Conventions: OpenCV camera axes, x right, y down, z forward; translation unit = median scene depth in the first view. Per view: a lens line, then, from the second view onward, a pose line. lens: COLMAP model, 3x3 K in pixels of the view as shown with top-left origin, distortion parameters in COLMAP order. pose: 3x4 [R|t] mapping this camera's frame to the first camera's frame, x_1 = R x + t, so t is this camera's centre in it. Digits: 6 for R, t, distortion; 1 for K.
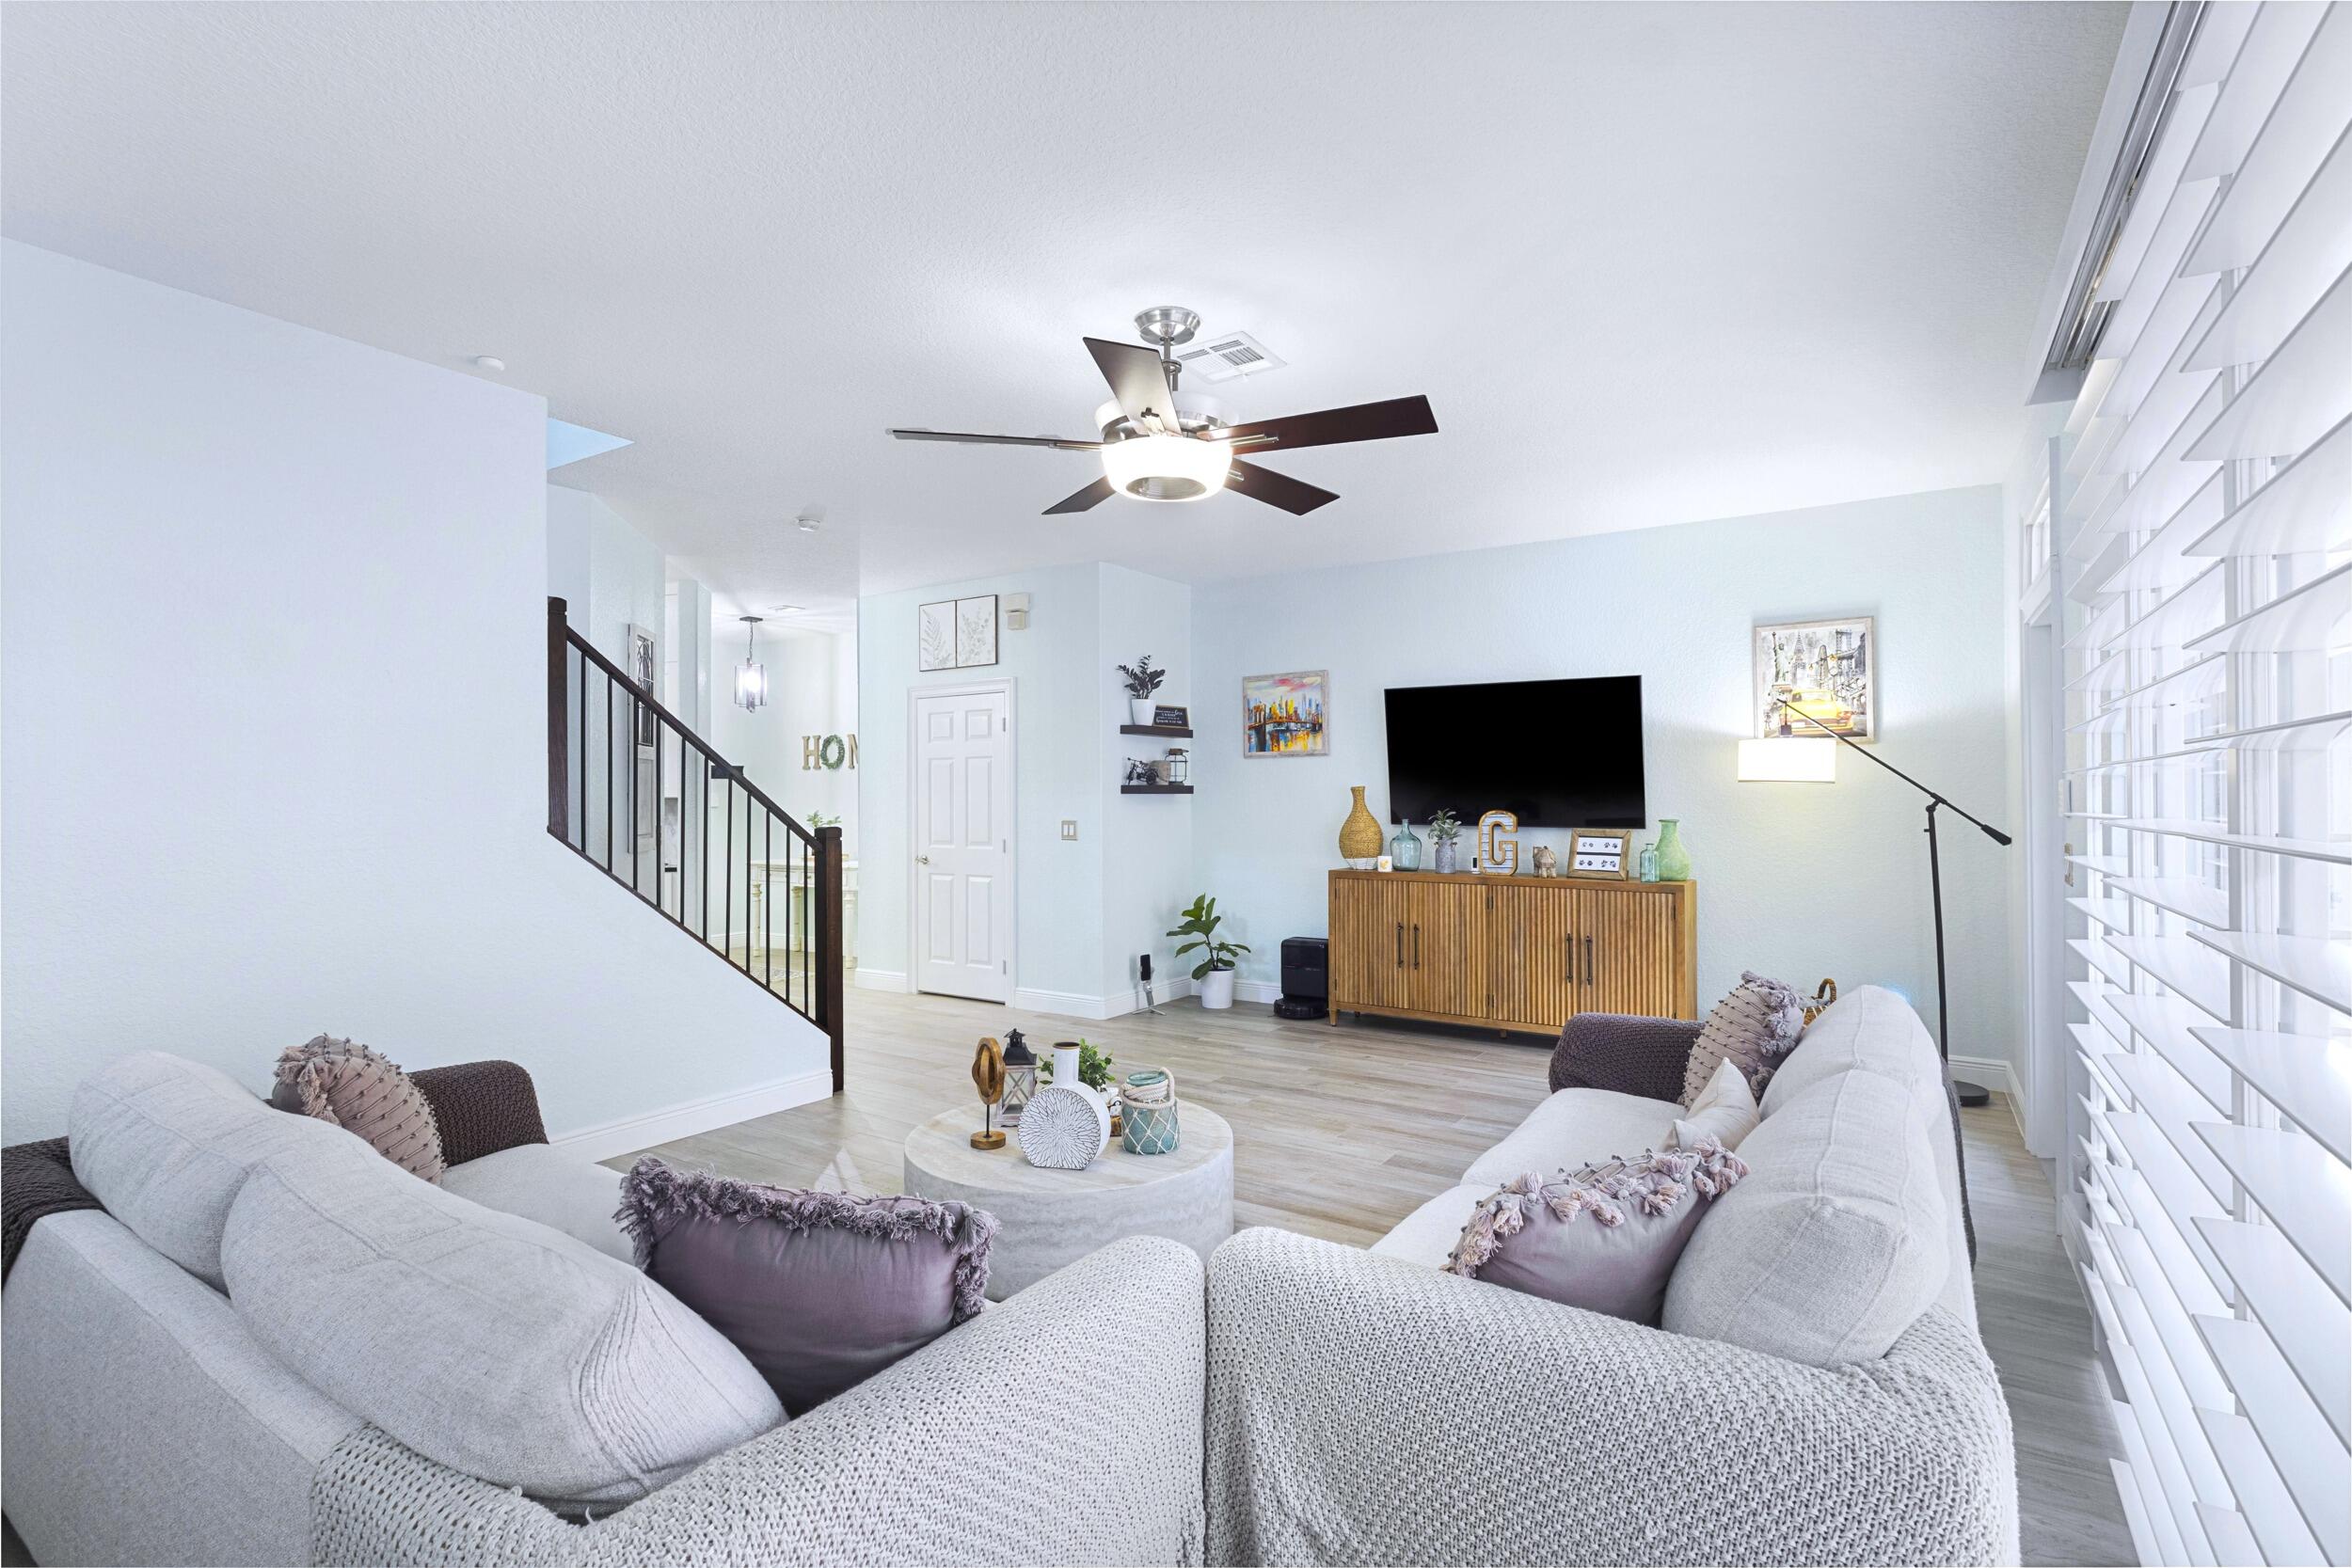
lens RADIAL K [[1080.8, 0, 1181.3], [0, 1080.8, 784.9], [0, 0, 1]] dist [0.000521, 0.000609]
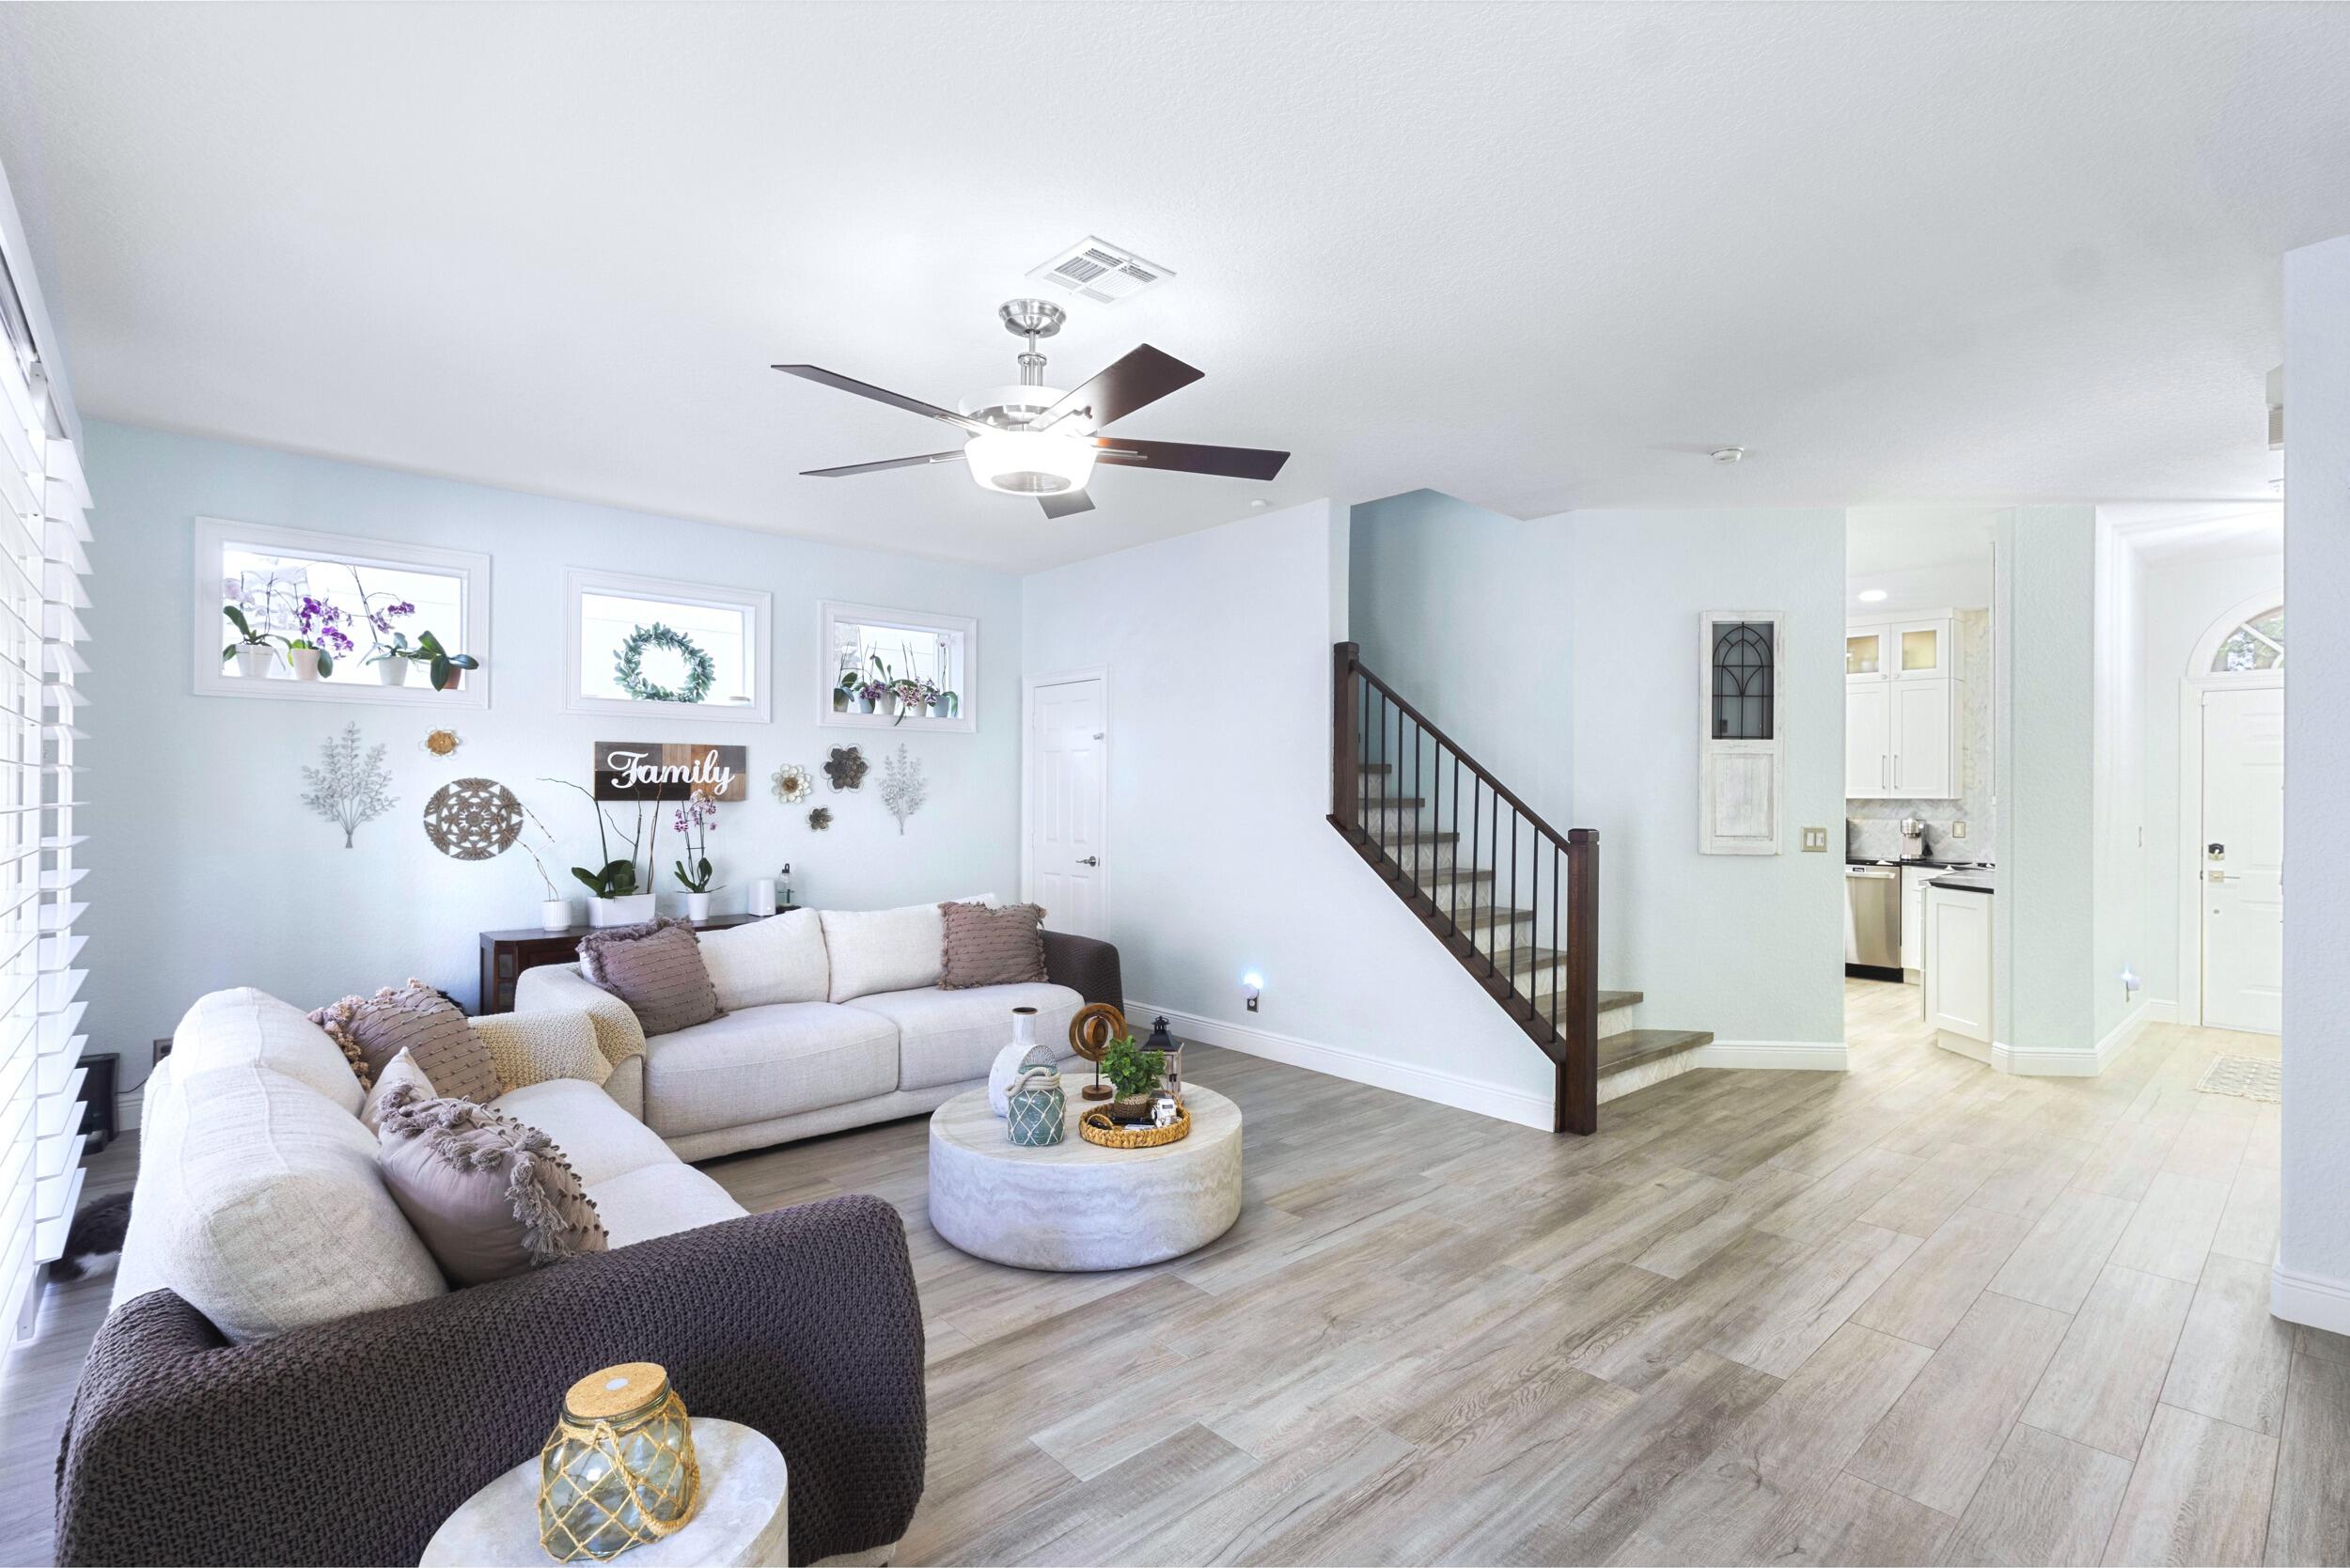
lens RADIAL K [[1080.1, 0, 1183.2], [0, 1080.1, 794.2], [0, 0, 1]] dist [0.000521, 0.000609]
pose [[-0.255332, -0.004721, -0.966842, 0.618991], [0.005251, 0.999967, -0.006270, 0.014811], [0.966839, -0.006678, -0.255298, 0.946055]]
